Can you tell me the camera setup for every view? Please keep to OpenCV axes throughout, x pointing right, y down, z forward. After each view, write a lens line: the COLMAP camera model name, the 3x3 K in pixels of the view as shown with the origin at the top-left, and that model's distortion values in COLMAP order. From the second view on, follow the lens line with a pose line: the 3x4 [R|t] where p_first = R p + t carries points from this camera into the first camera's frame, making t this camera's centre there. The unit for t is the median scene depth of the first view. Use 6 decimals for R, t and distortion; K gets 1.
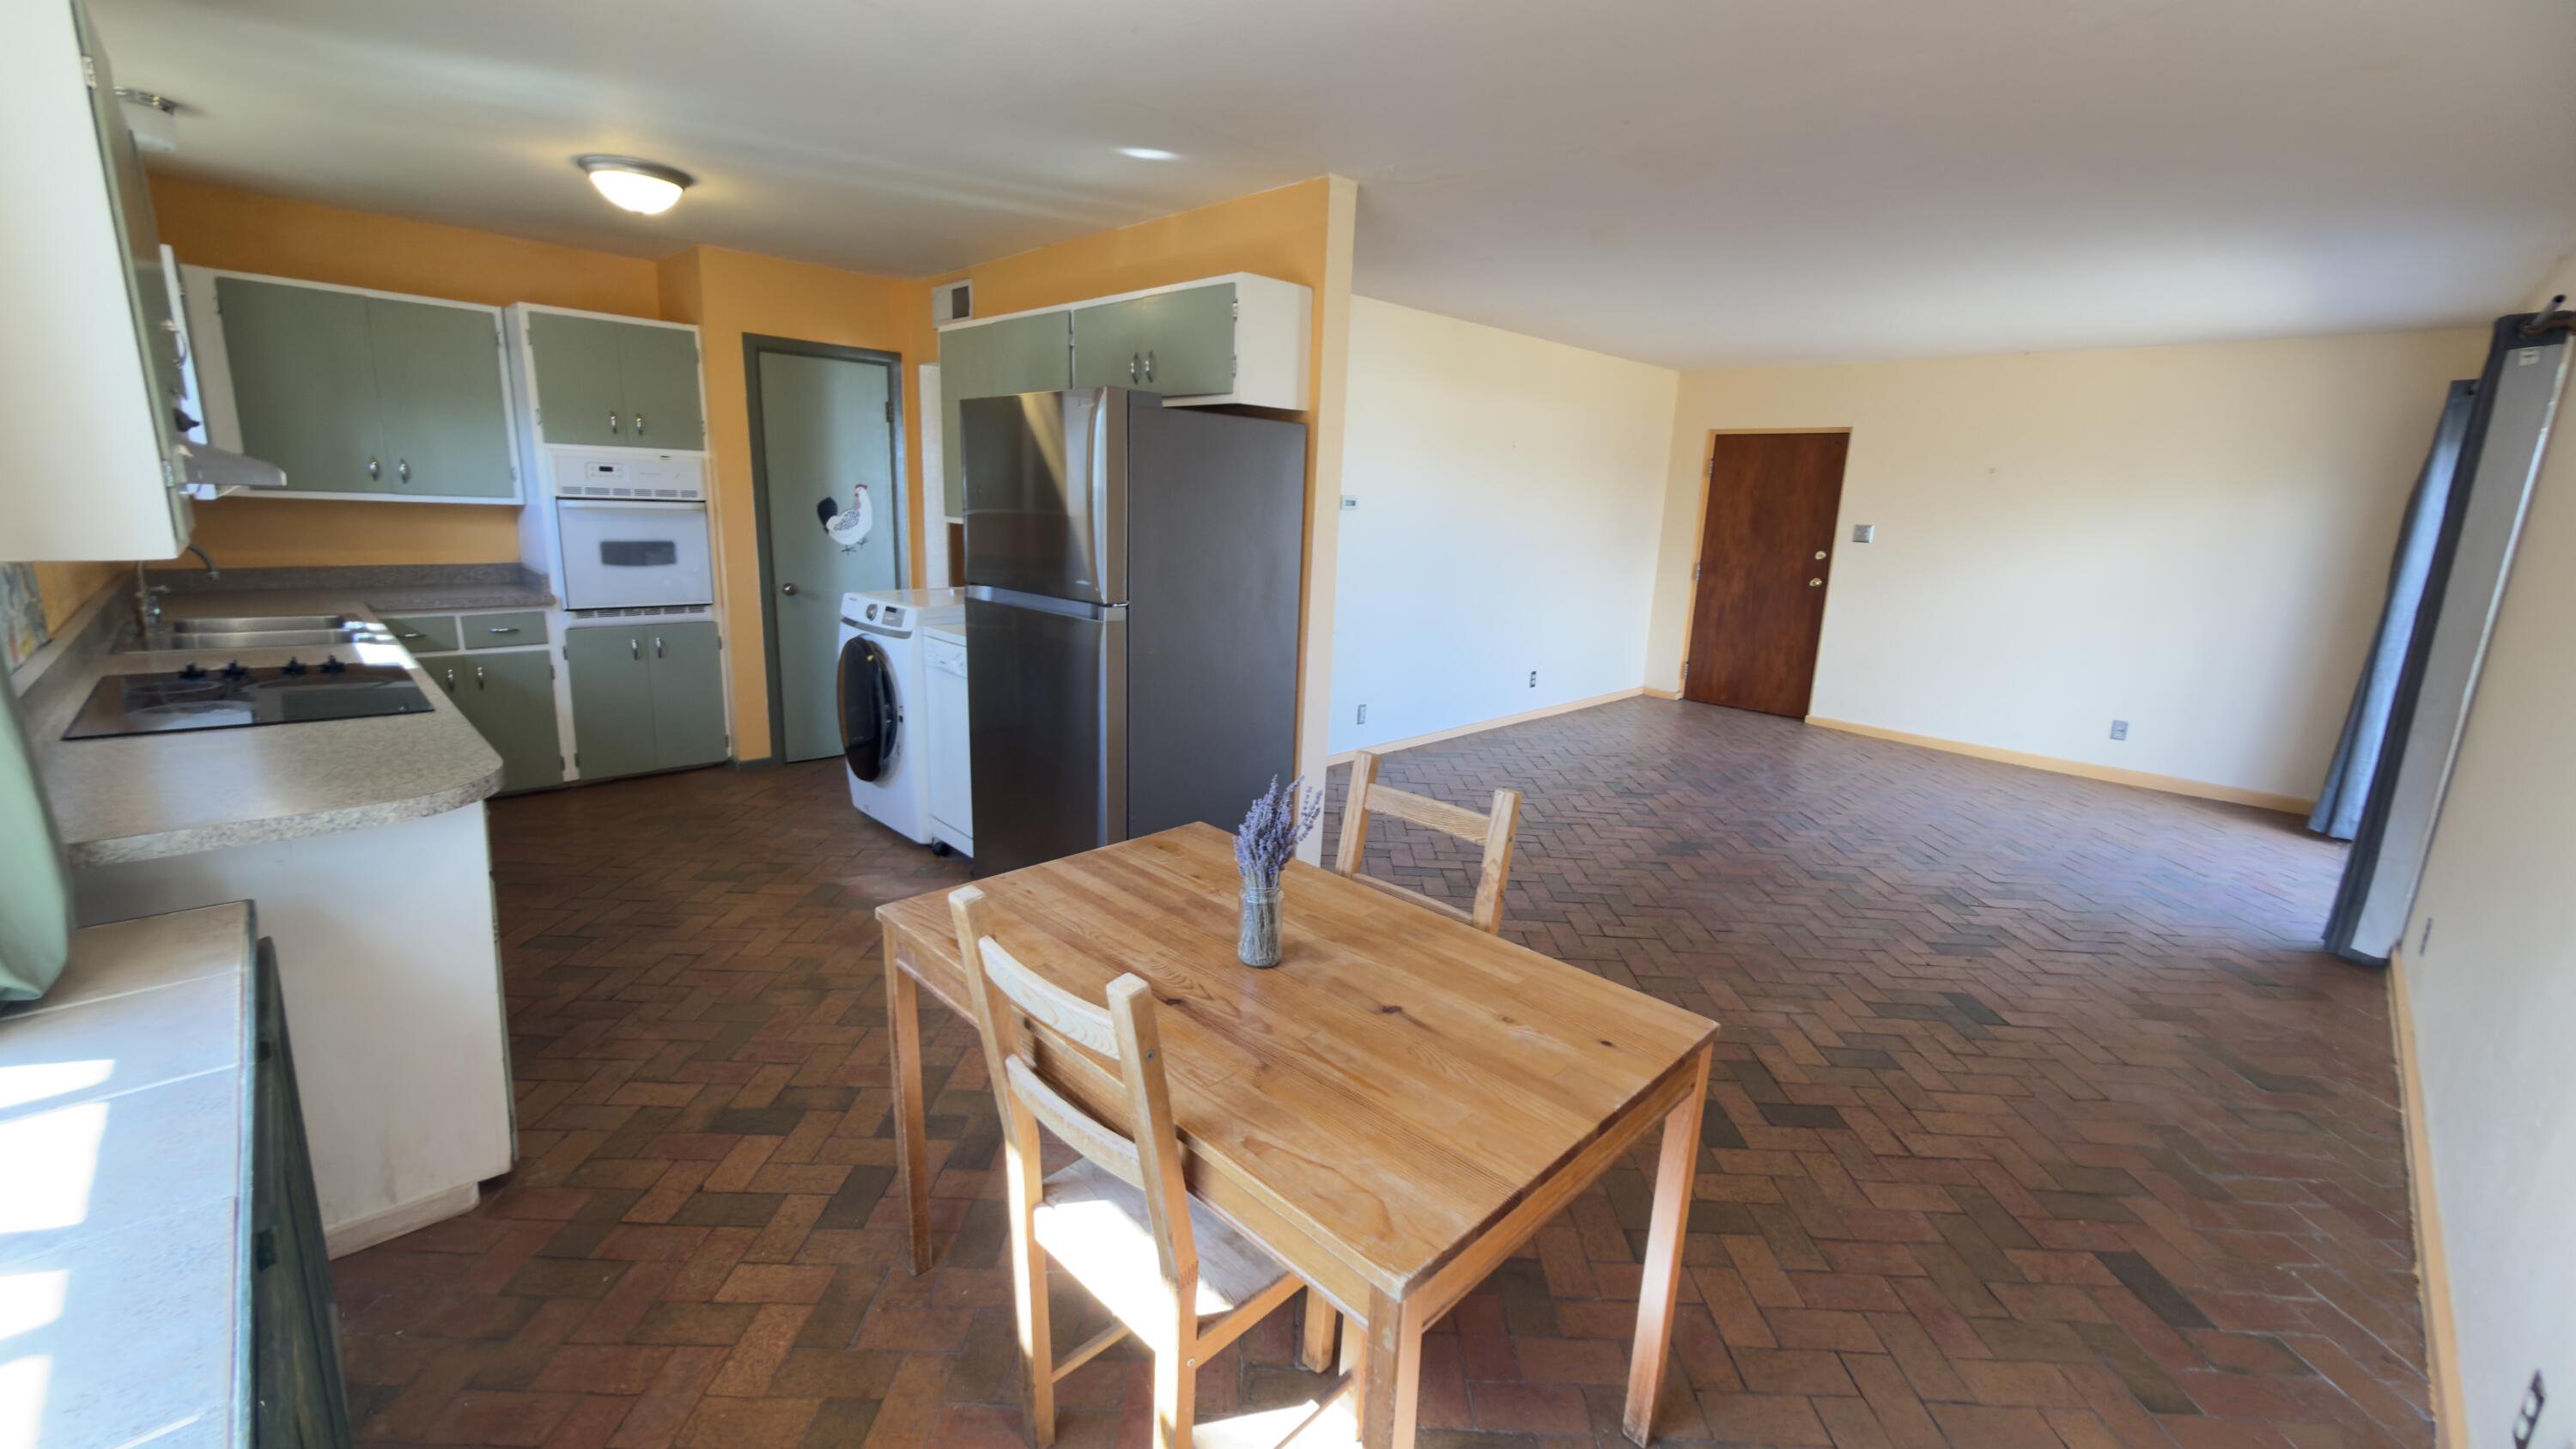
lens RADIAL K [[1020.9, 0, 1302.9], [0, 1020.9, 721.6], [0, 0, 1]] dist [-0.003695, -0.000402]
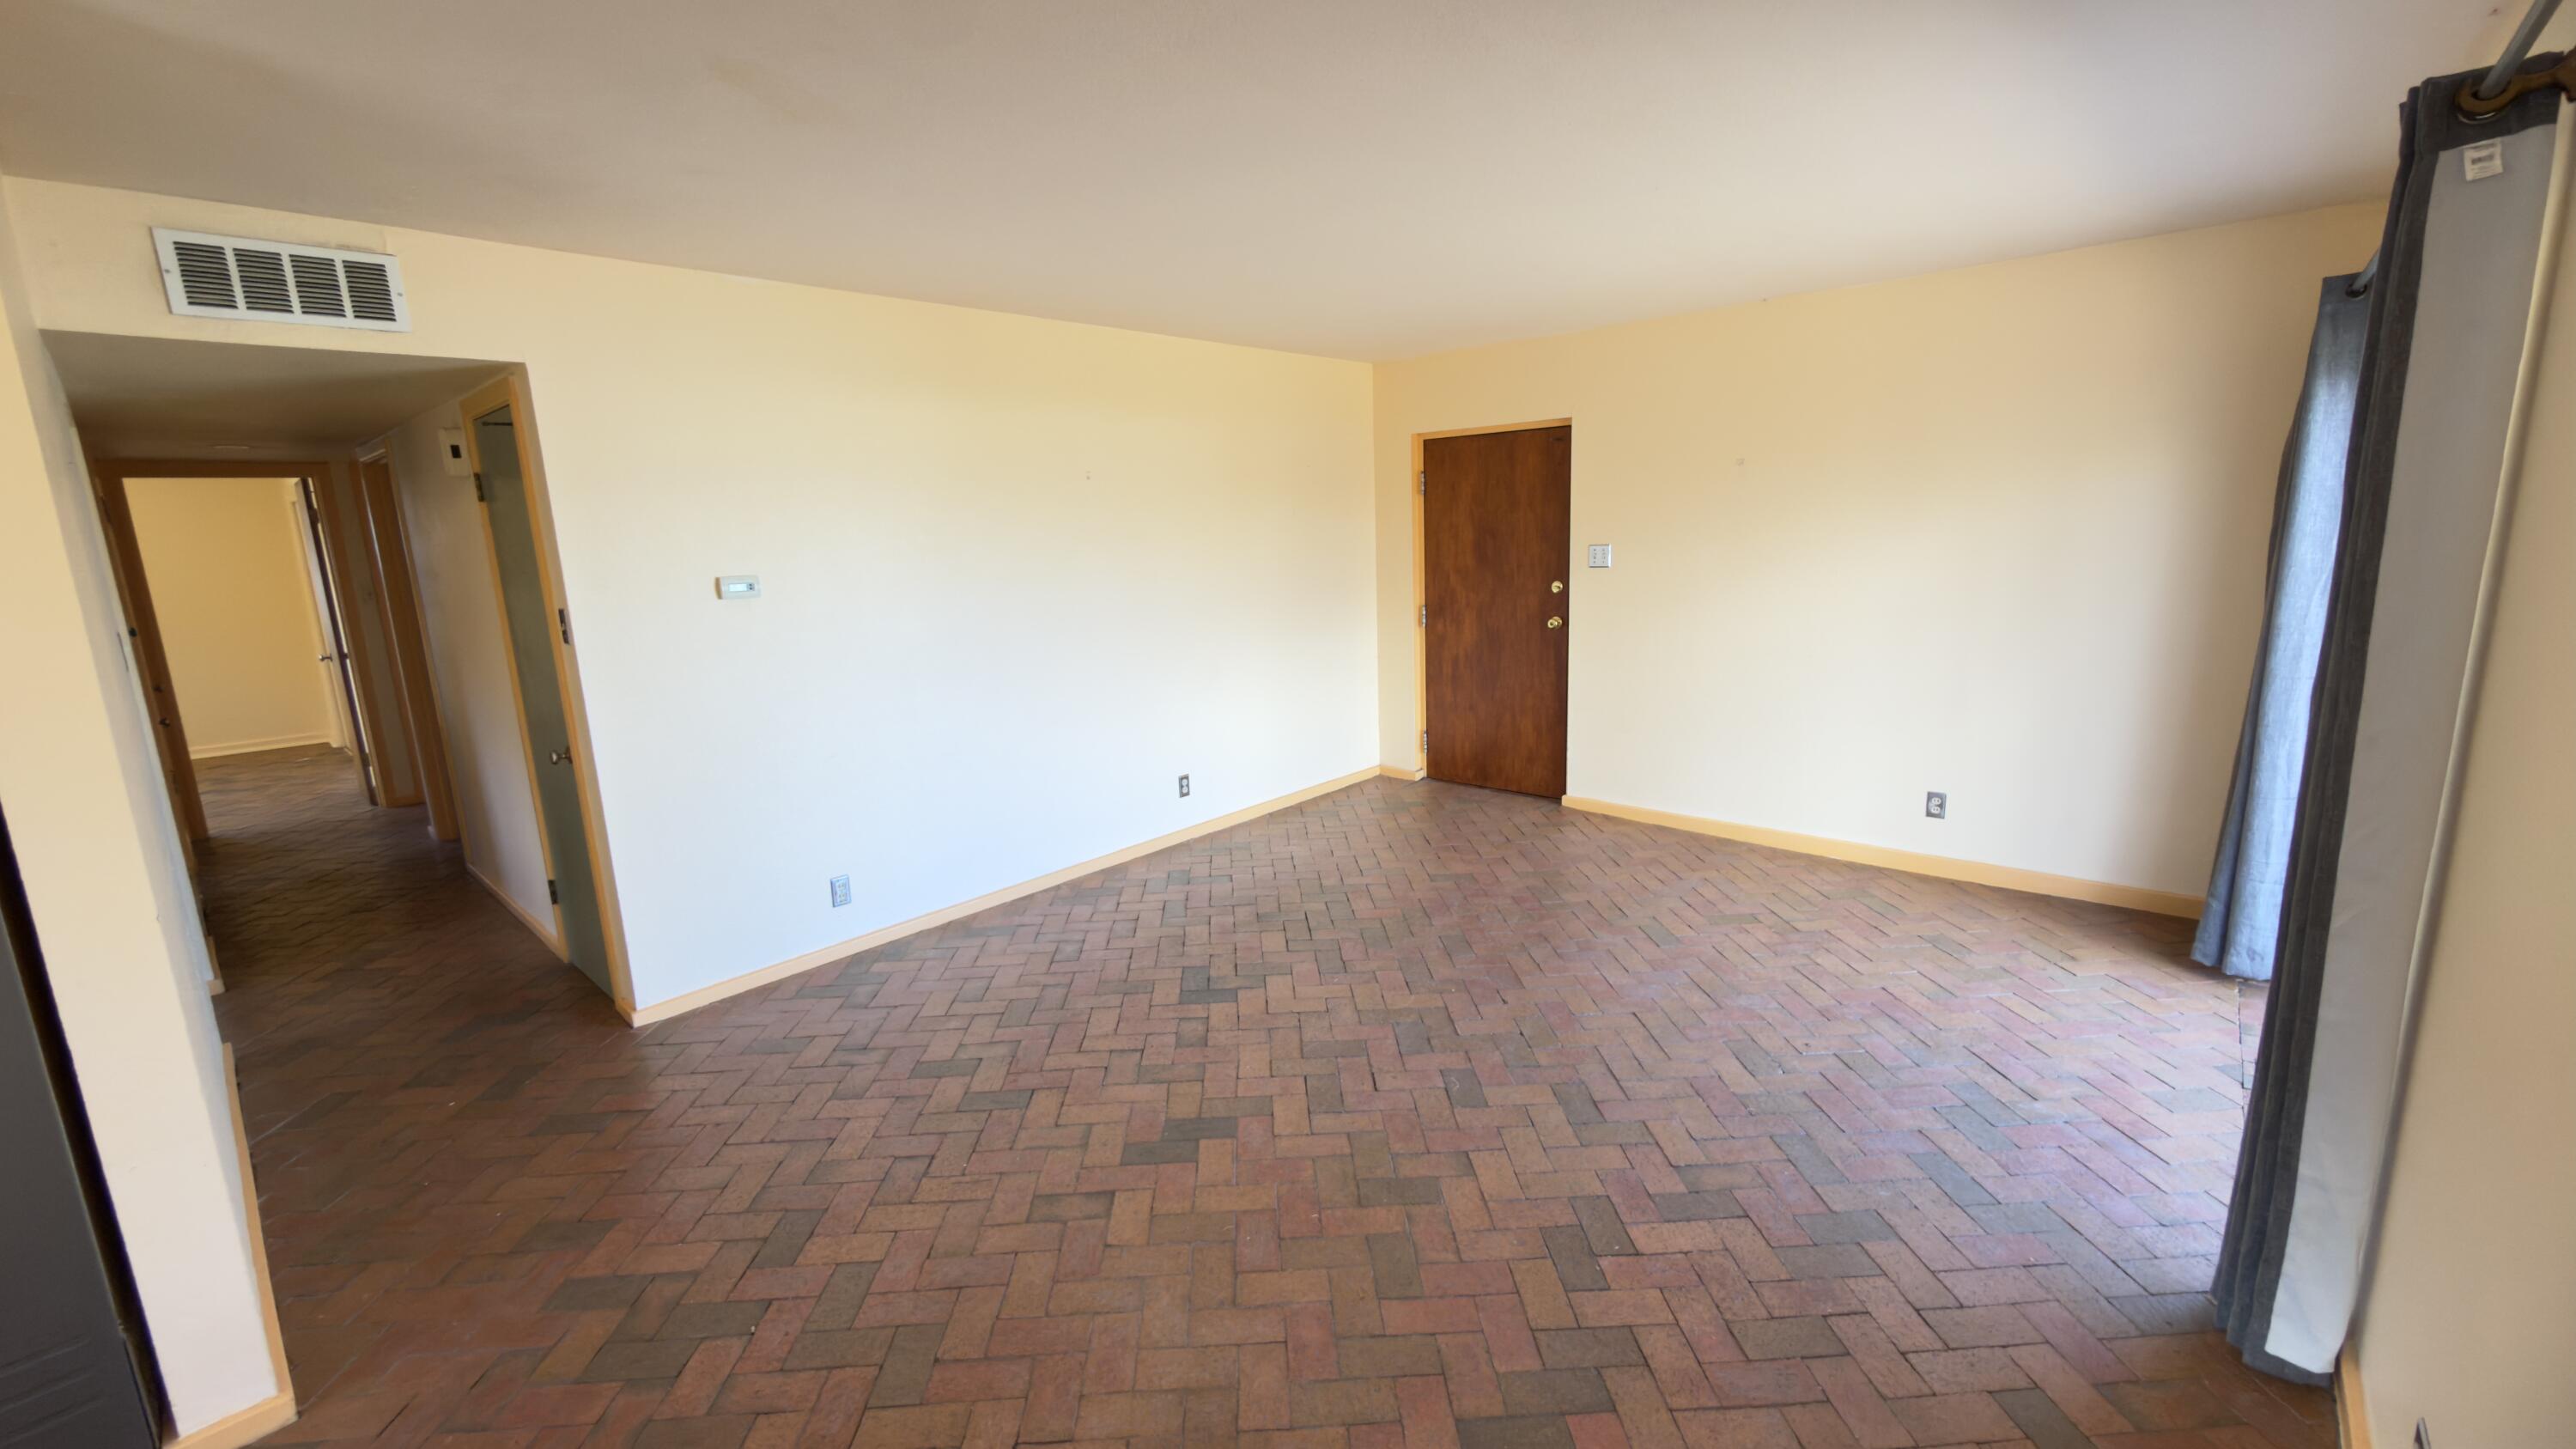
lens RADIAL K [[1020.9, 0, 1305.2], [0, 1020.9, 718.9], [0, 0, 1]] dist [-0.003695, -0.000402]
pose [[0.995223, -0.085451, 0.047210, 0.427294], [0.086767, 0.995875, -0.026549, -0.094120], [-0.044747, 0.030519, 0.998532, 0.386903]]
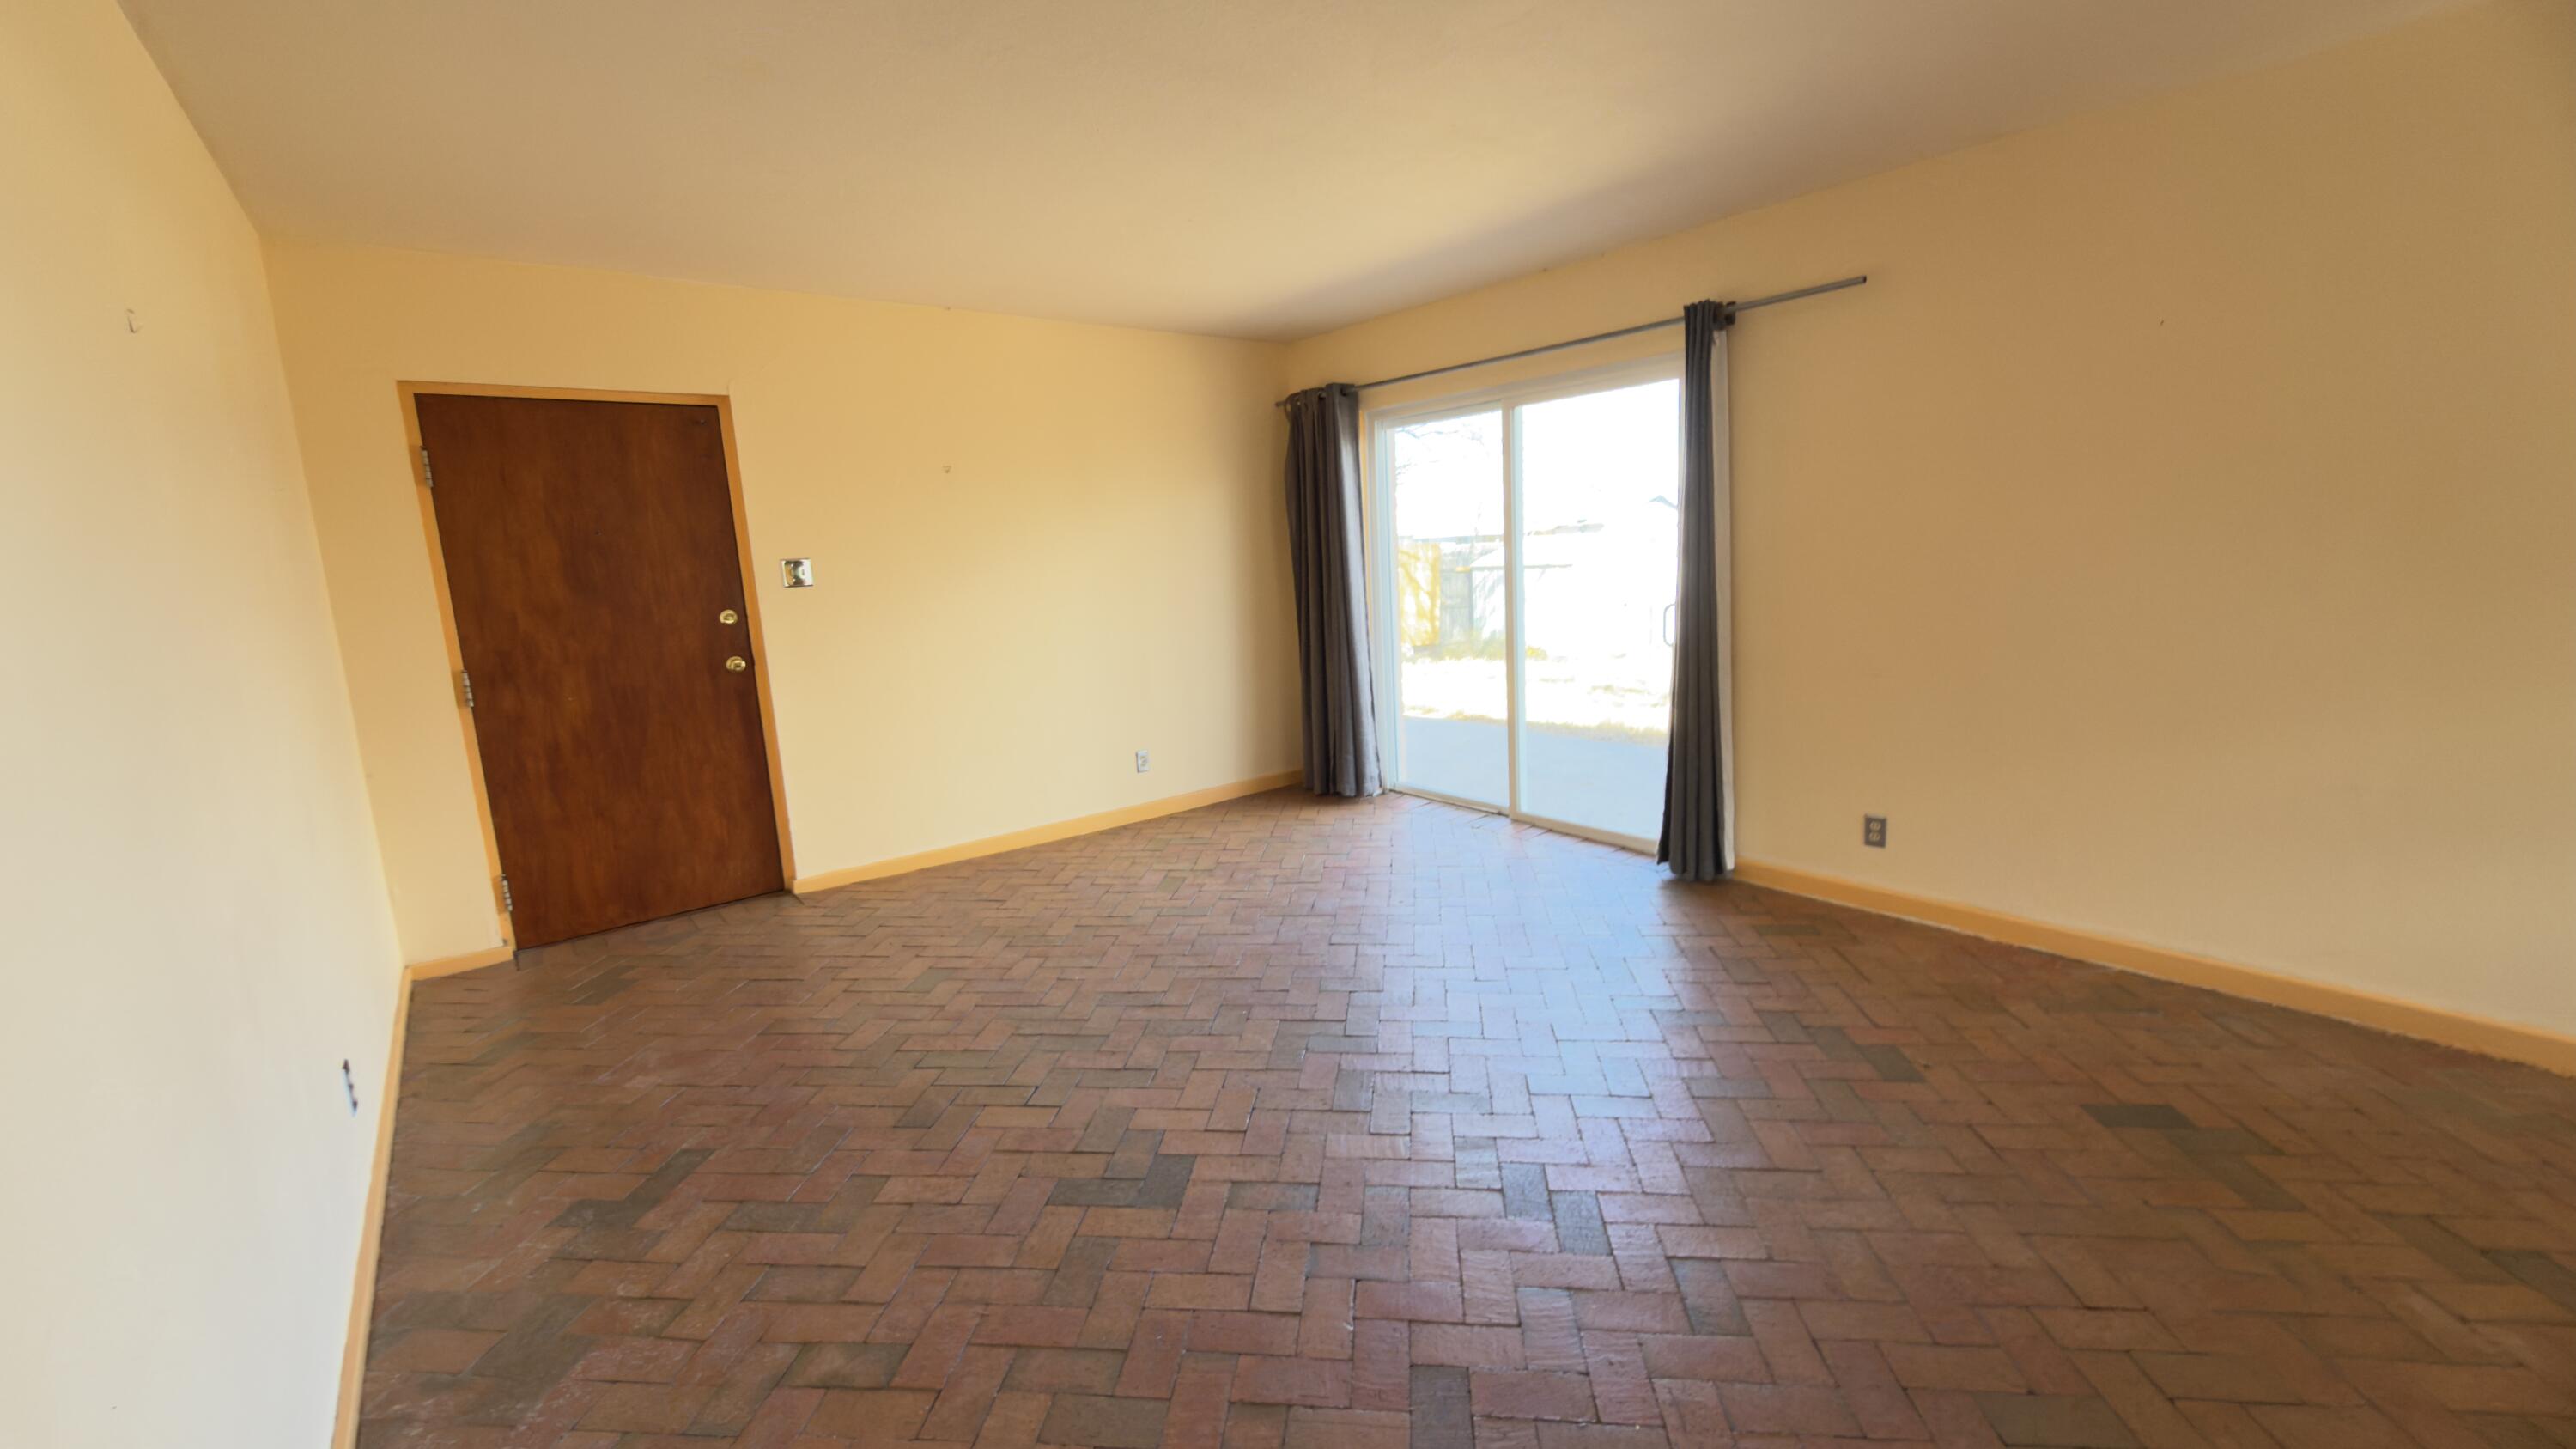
lens RADIAL K [[1020.9, 0, 1269.1], [0, 1020.9, 715.7], [0, 0, 1]] dist [-0.003695, -0.000402]
pose [[0.112436, -0.207411, 0.971771, -0.047825], [0.265408, 0.948710, 0.171780, -0.198328], [-0.957558, 0.238601, 0.161718, 0.967199]]
